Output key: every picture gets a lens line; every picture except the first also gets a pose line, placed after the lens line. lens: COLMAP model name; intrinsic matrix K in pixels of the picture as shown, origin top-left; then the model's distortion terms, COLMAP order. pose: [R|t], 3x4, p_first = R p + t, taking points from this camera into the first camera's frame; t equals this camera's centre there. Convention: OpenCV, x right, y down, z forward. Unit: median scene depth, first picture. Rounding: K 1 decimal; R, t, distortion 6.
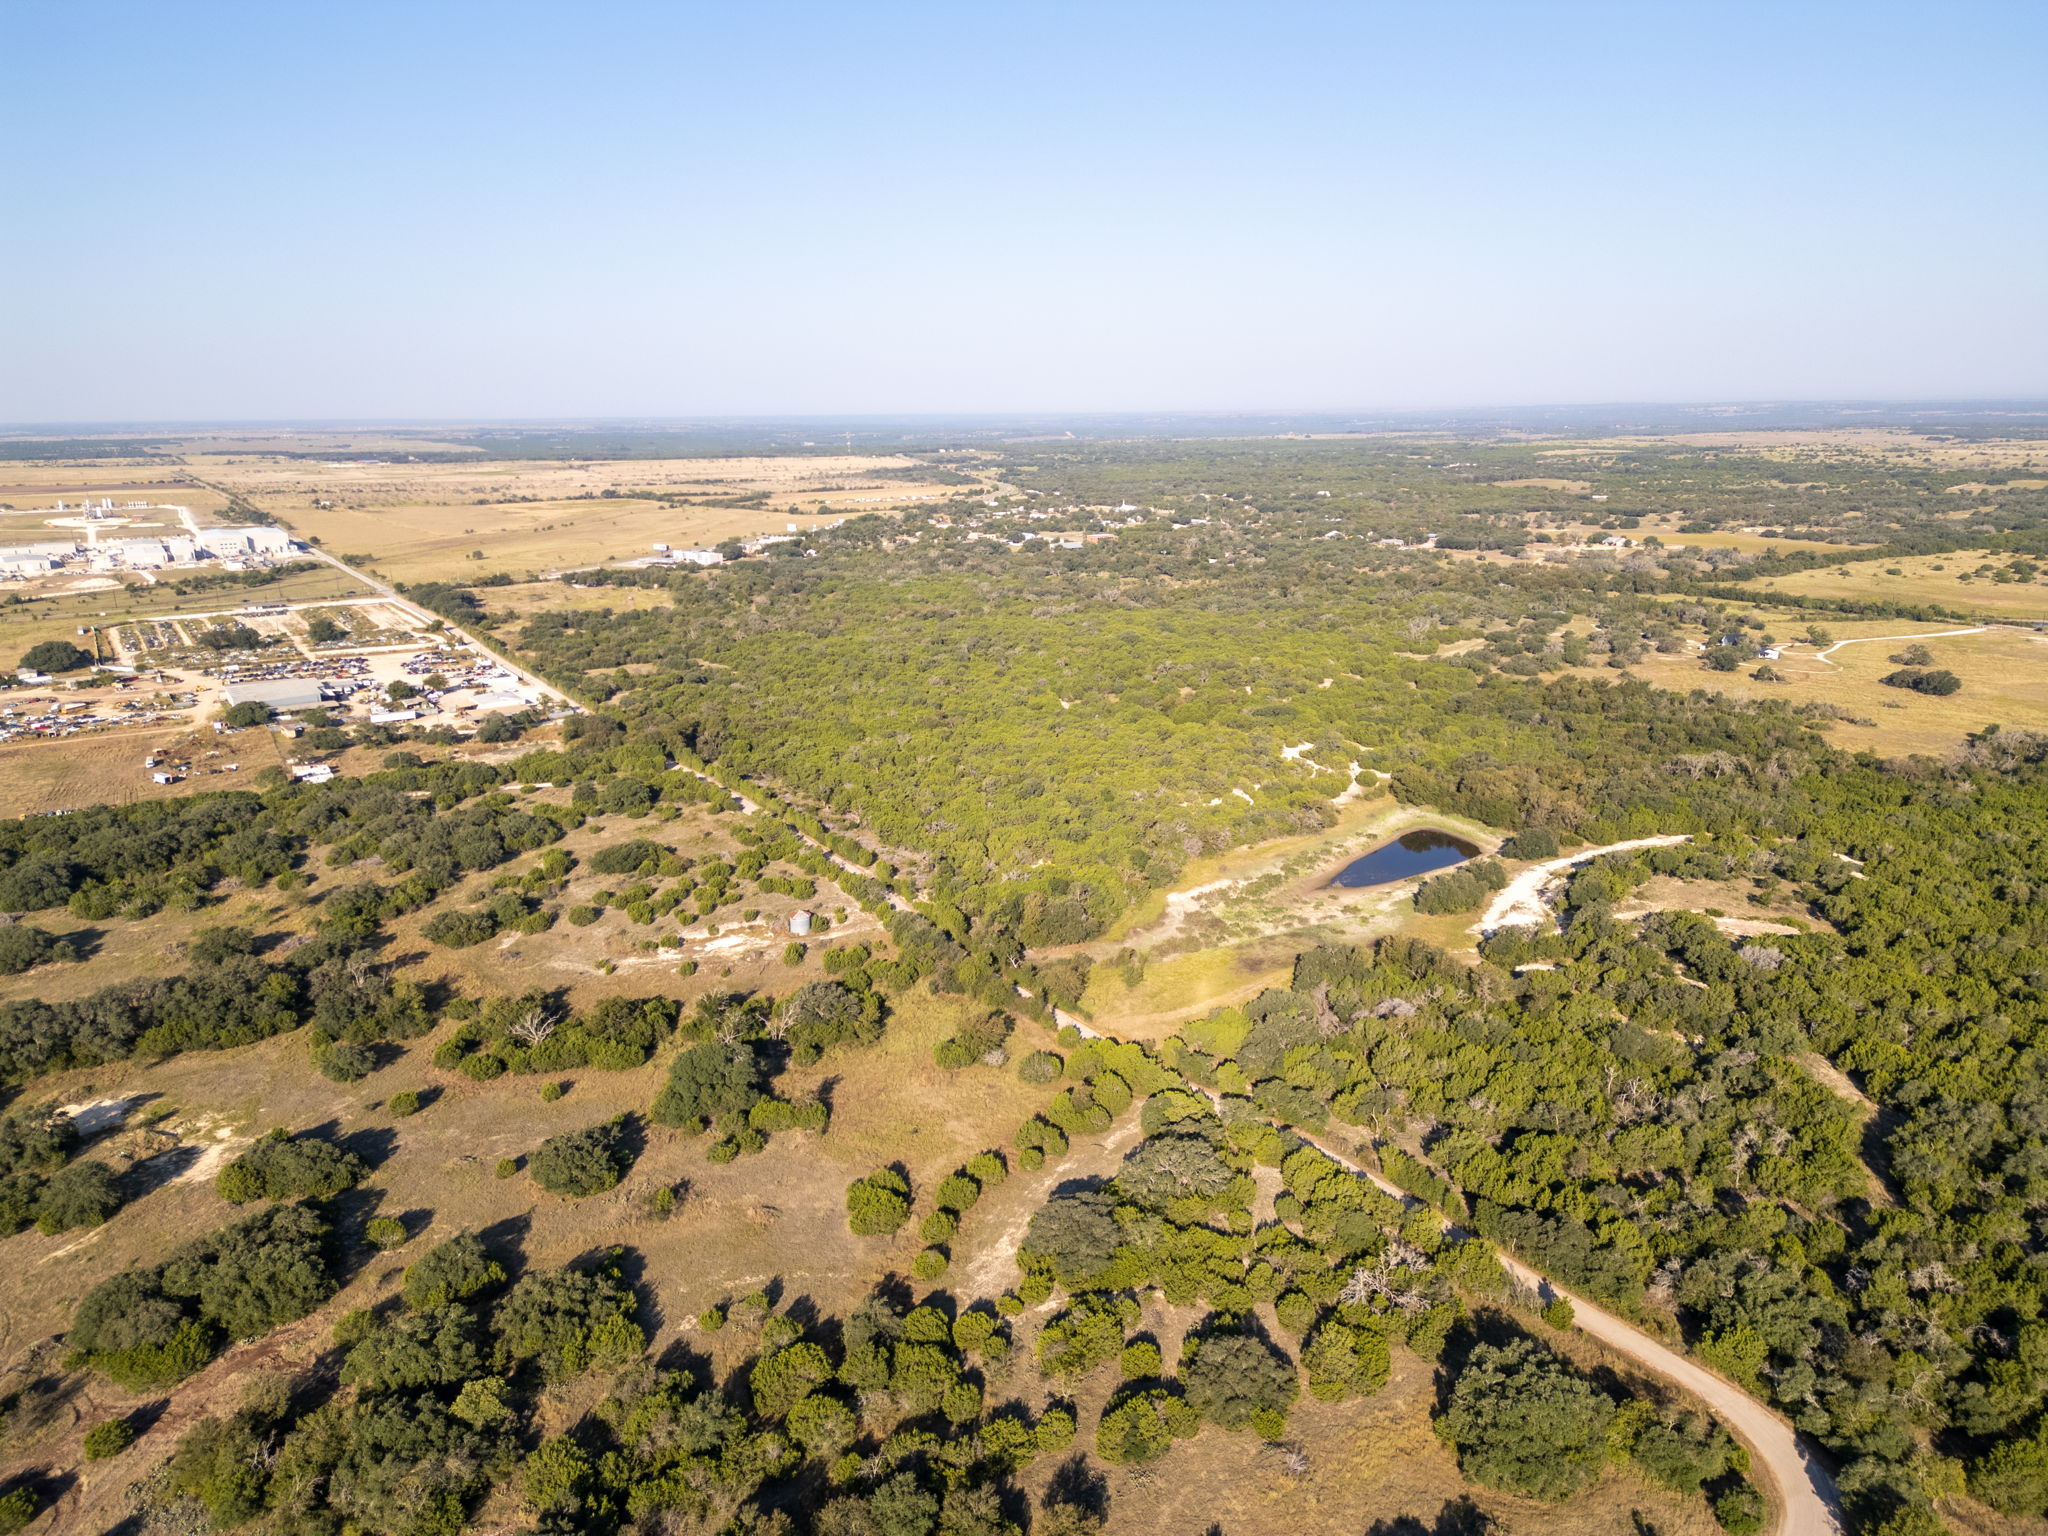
lens RADIAL K [[1440.3, 0, 1019.8], [0, 1440.3, 803.3], [0, 0, 1]] dist [0.084779, -0.074962]
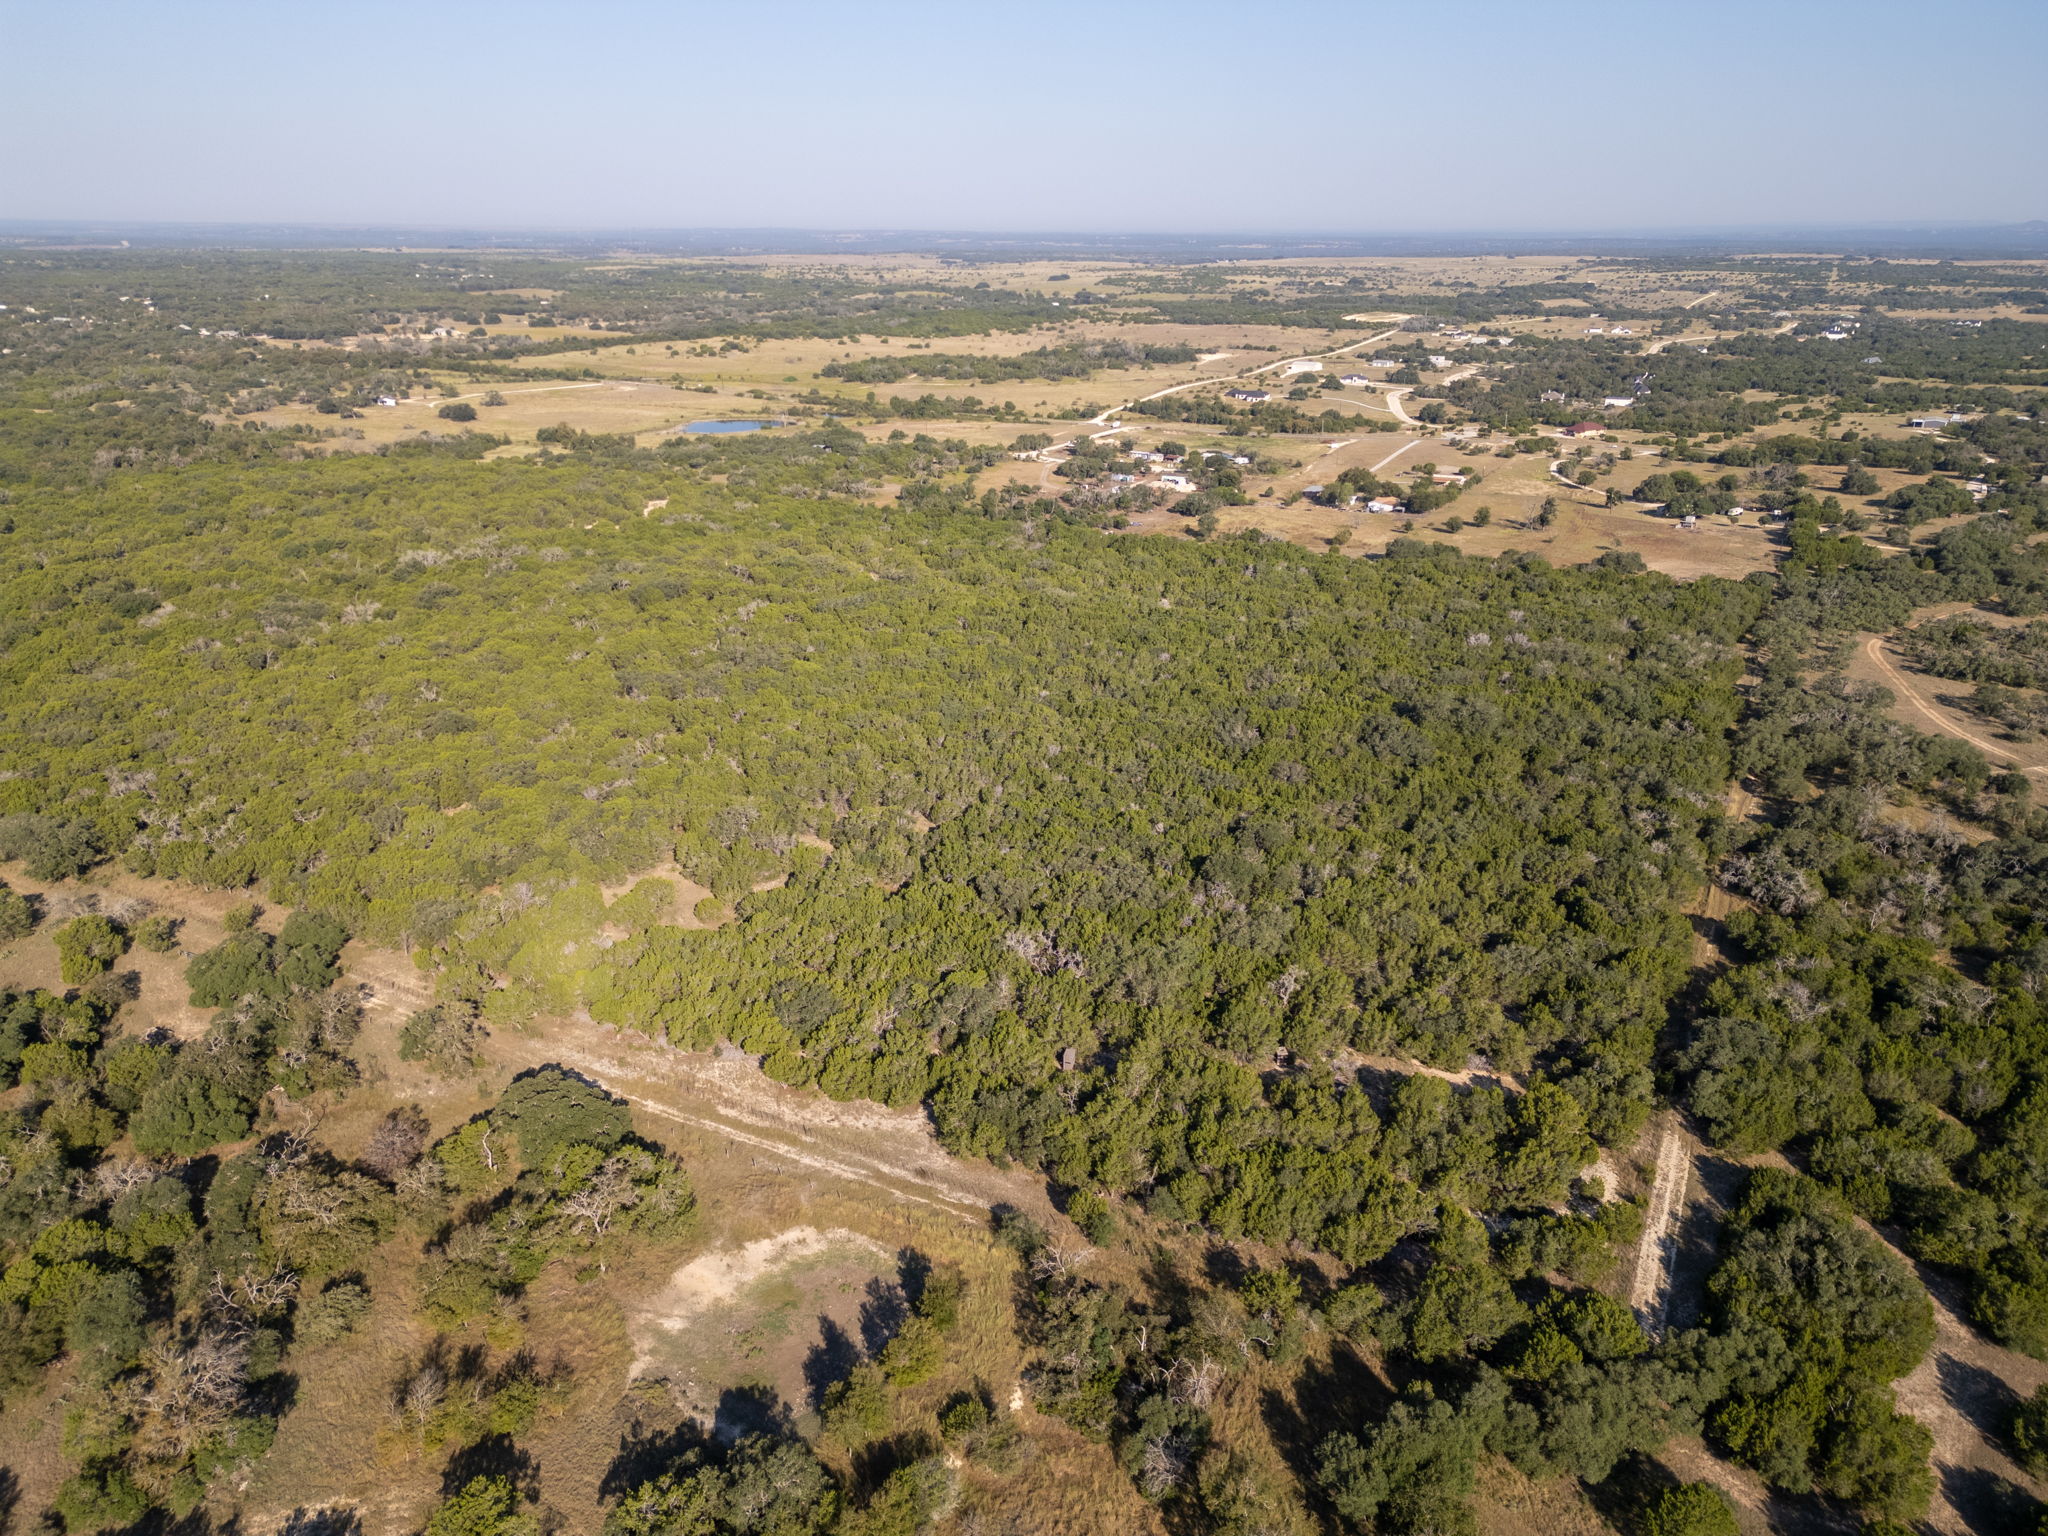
lens RADIAL K [[1440.3, 0, 1040.2], [0, 1440.3, 774.8], [0, 0, 1]] dist [0.084779, -0.074962]
pose [[0.863744, -0.165174, 0.476093, 0.566311], [0.120557, 0.985053, 0.123031, 0.226481], [-0.489299, -0.048871, 0.870746, -0.731011]]
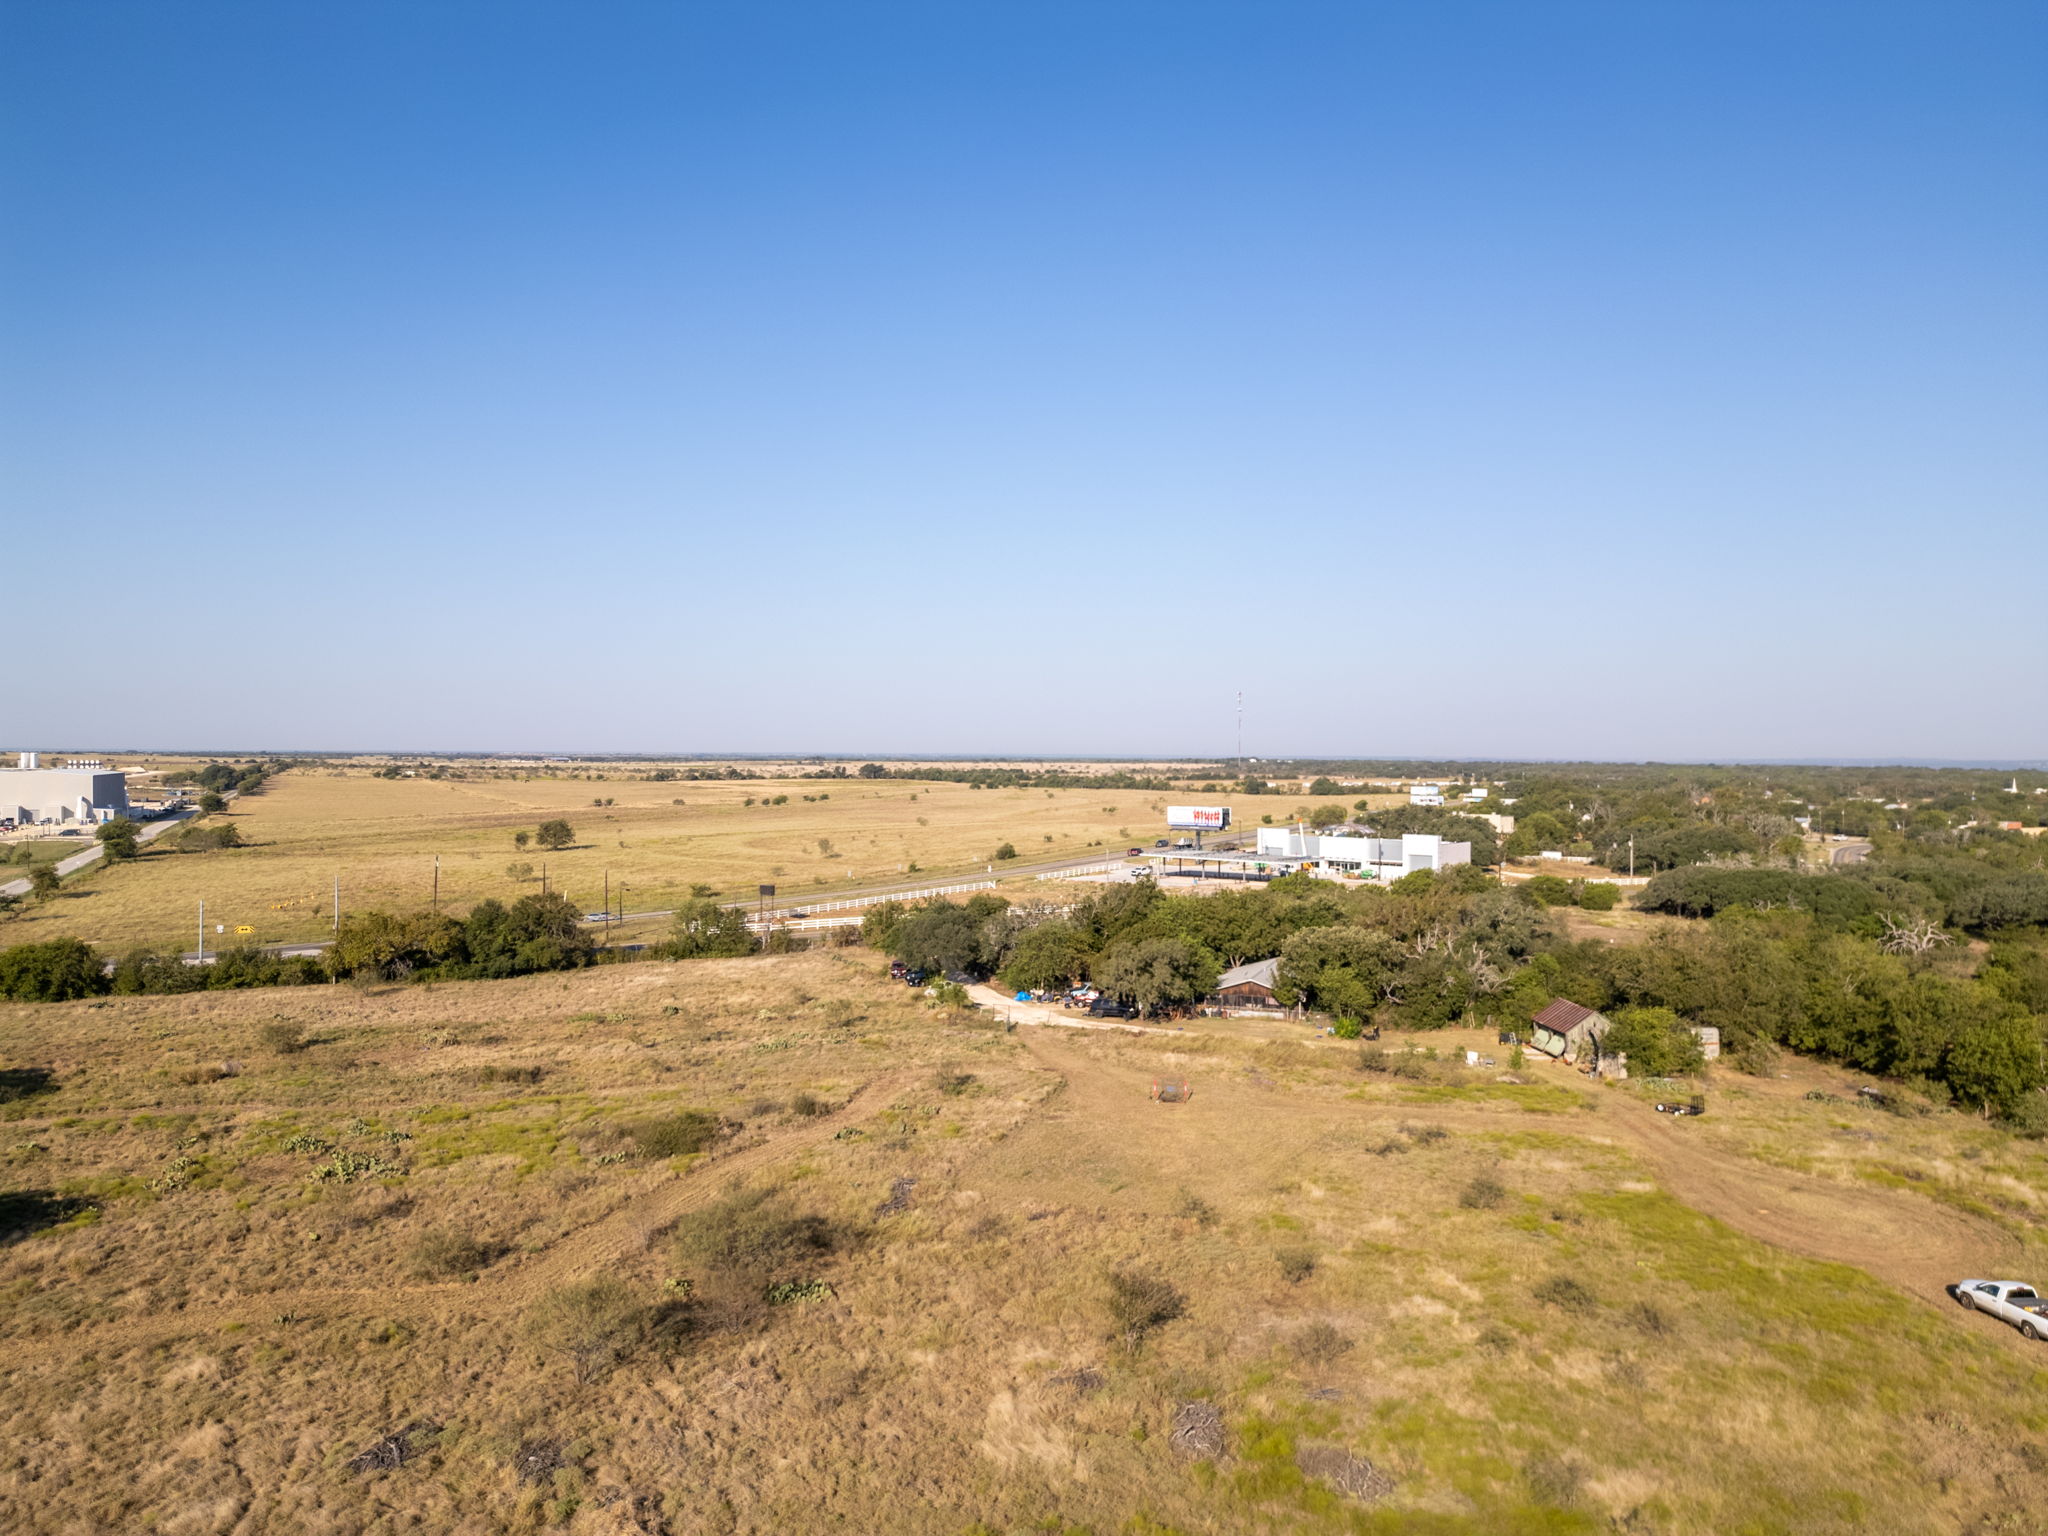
lens RADIAL K [[1440.3, 0, 1029.0], [0, 1440.3, 767.4], [0, 0, 1]] dist [0.084779, -0.074962]
pose [[0.991254, 0.023340, -0.129884, -0.644854], [-0.055242, 0.967238, -0.247789, -0.313187], [0.119846, 0.252797, 0.960068, 1.964699]]
